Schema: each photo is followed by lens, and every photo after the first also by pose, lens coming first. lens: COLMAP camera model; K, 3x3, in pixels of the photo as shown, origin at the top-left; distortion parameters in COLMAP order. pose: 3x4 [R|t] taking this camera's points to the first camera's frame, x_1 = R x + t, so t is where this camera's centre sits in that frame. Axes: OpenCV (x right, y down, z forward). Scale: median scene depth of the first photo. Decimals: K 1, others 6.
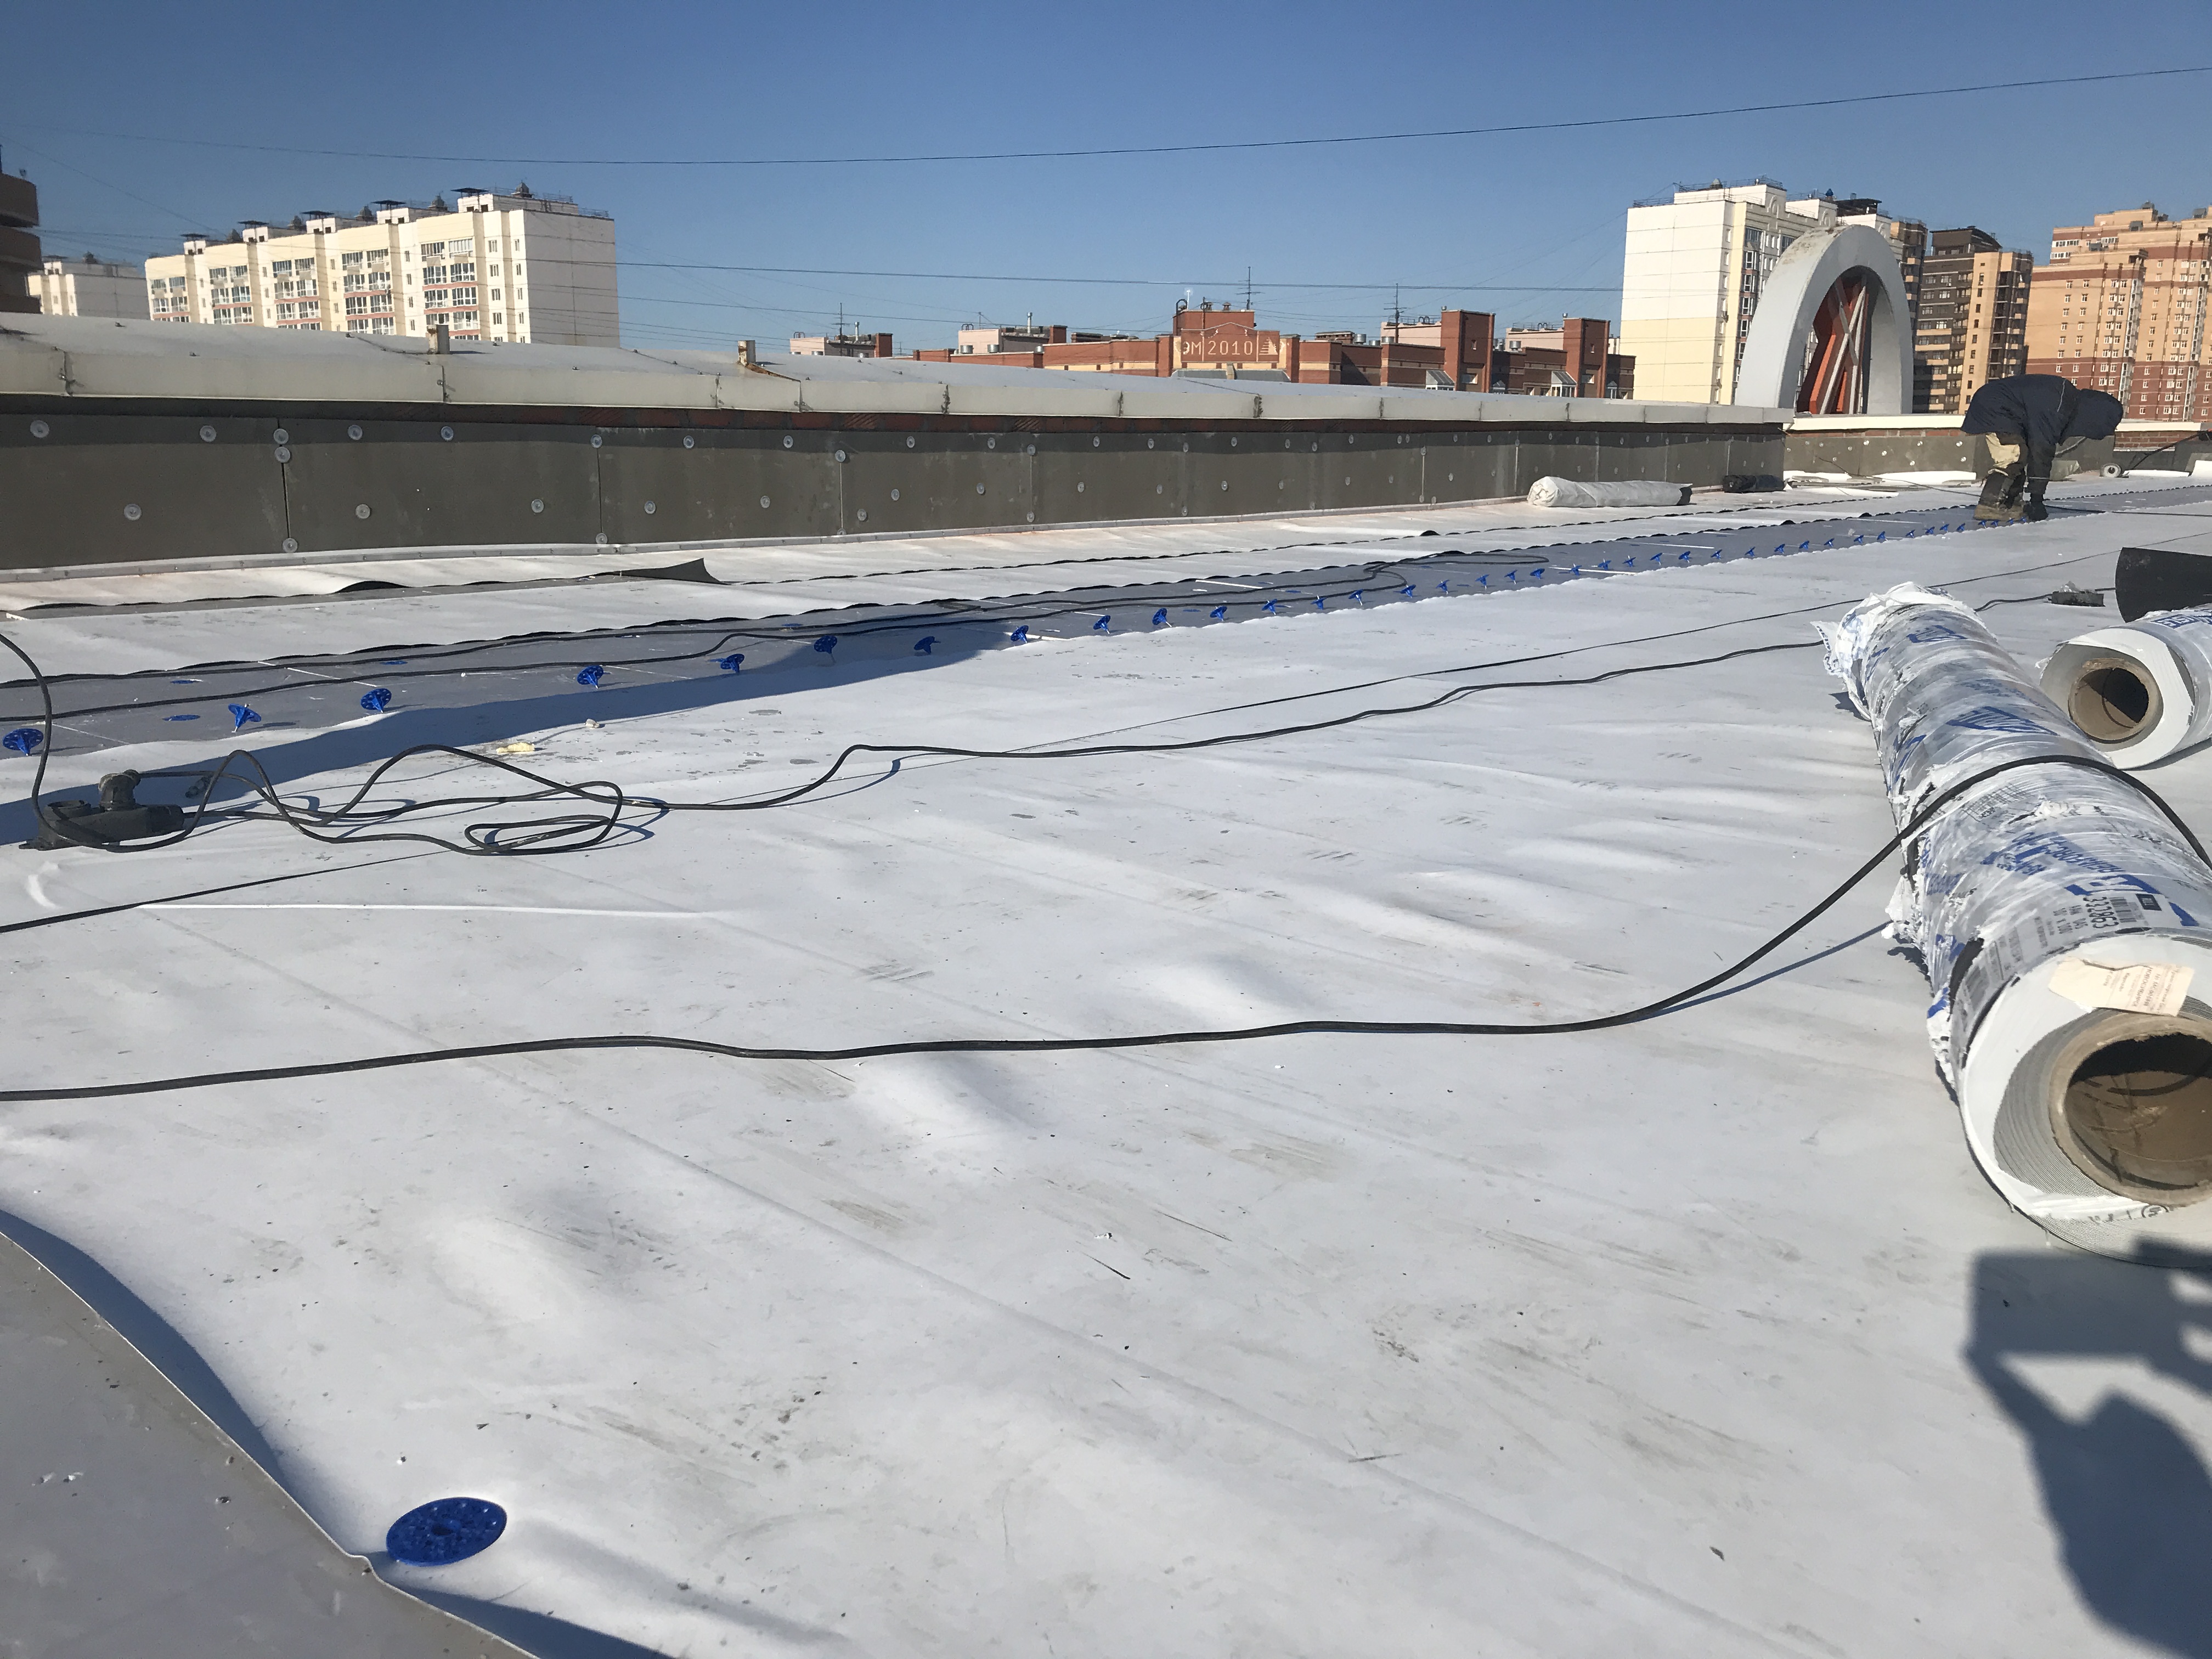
lens RADIAL K [[1805.0, 0, 1100.3], [0, 1805.0, 814.8], [0, 0, 1]] dist [0.024791, -0.002465]
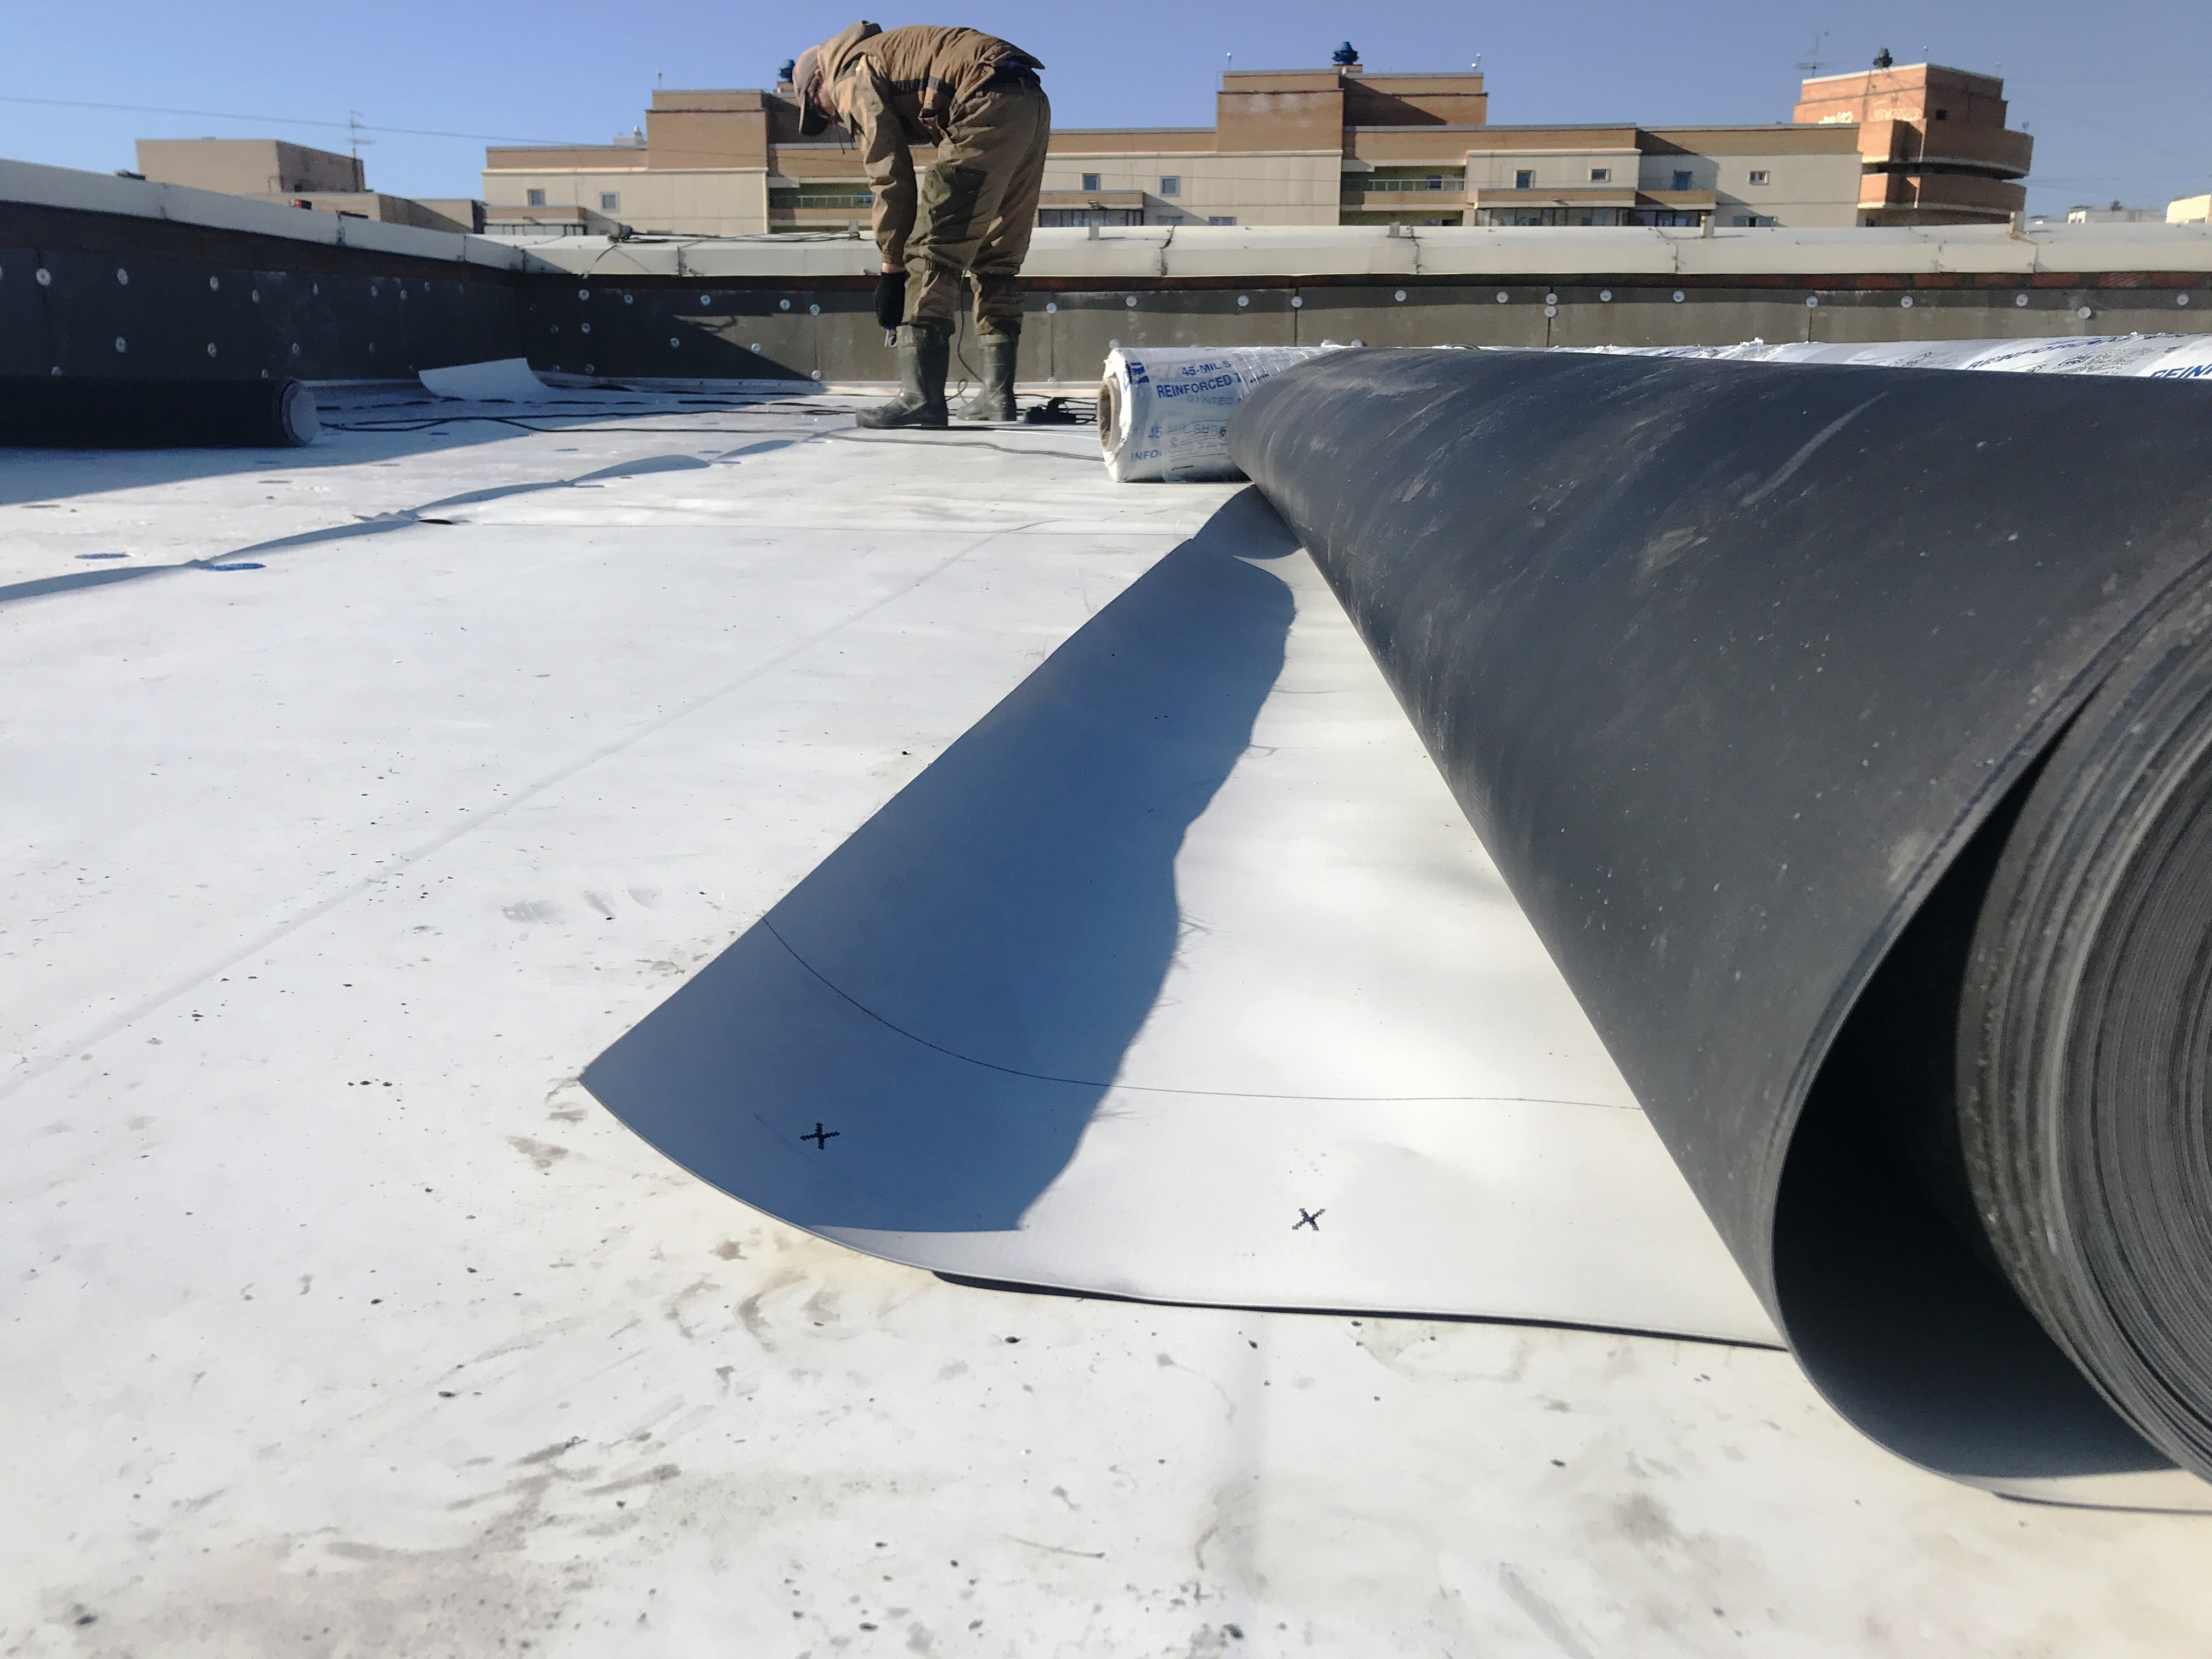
lens RADIAL K [[1805.0, 0, 1101.8], [0, 1805.0, 833.3], [0, 0, 1]] dist [0.024791, -0.002465]
pose [[0.557182, 0.202497, -0.805322, 0.464066], [-0.174323, 0.976724, 0.124986, 0.071147], [0.811887, 0.070746, 0.579513, -0.086890]]
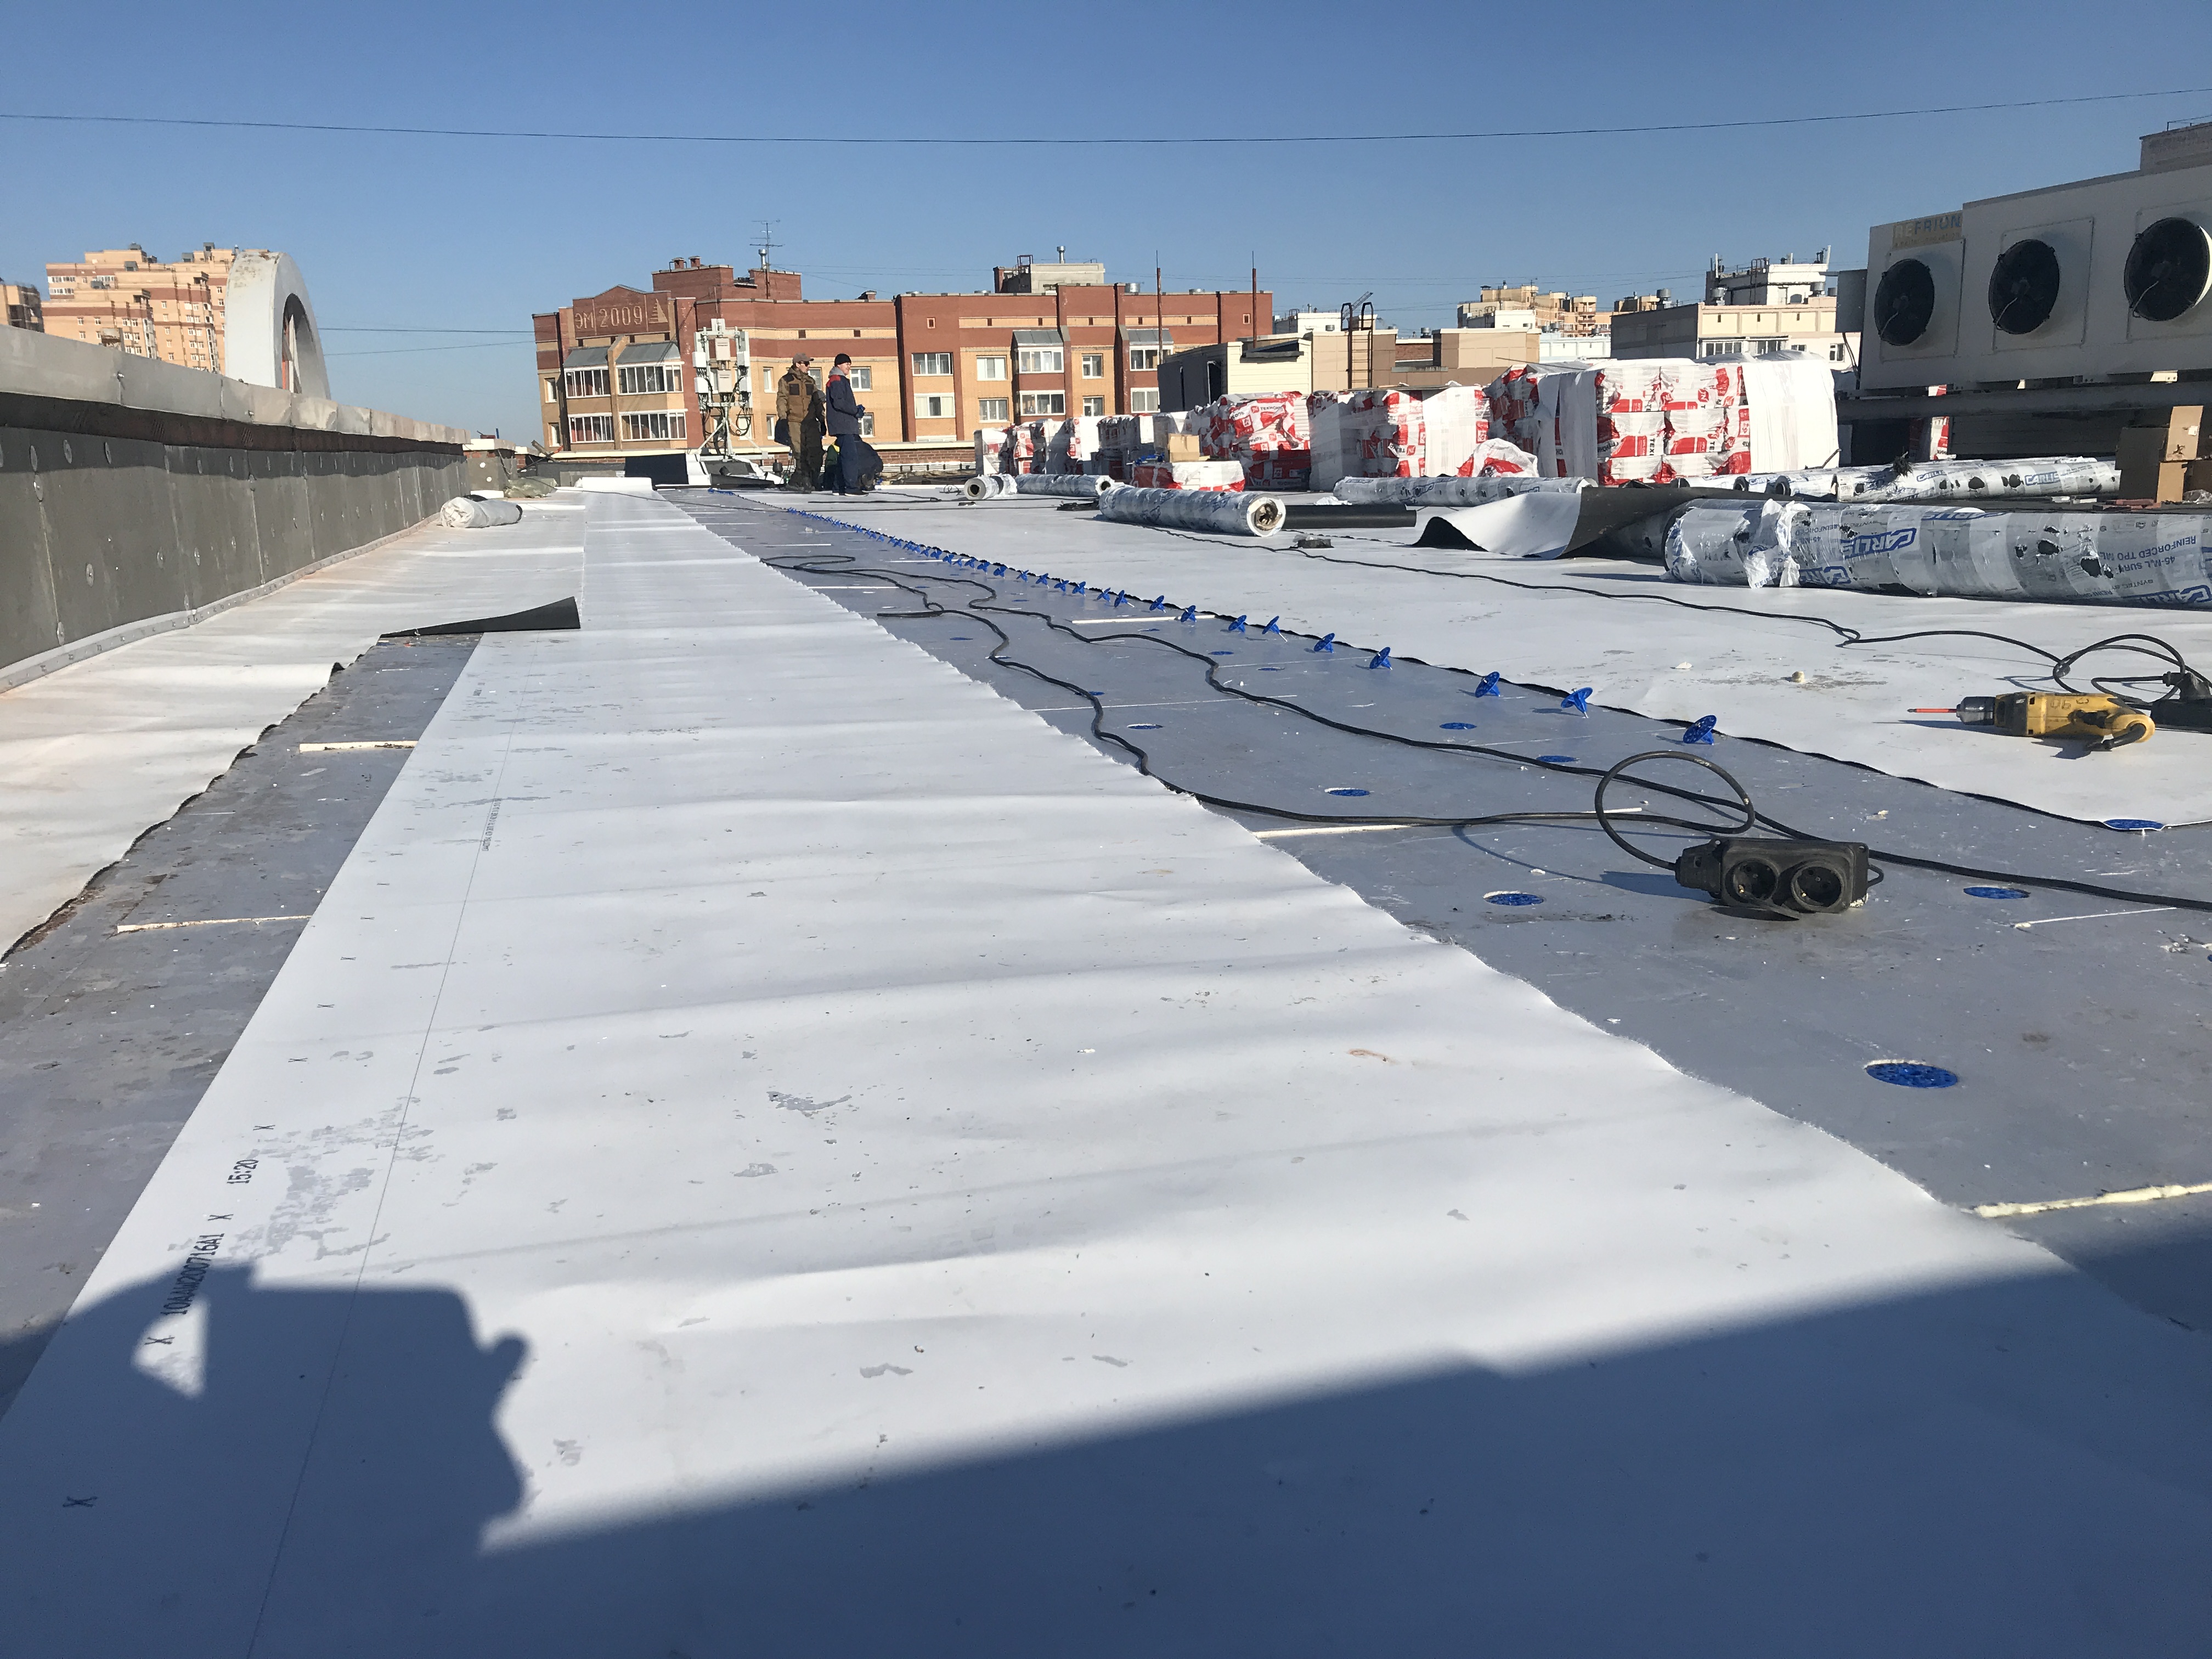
lens RADIAL K [[1805.0, 0, 1089.9], [0, 1805.0, 817.8], [0, 0, 1]] dist [0.024791, -0.002465]
pose [[0.563514, -0.186994, 0.804665, -0.582018], [0.200993, 0.975810, 0.086009, -0.053562], [-0.801282, 0.113265, 0.587467, 0.272987]]
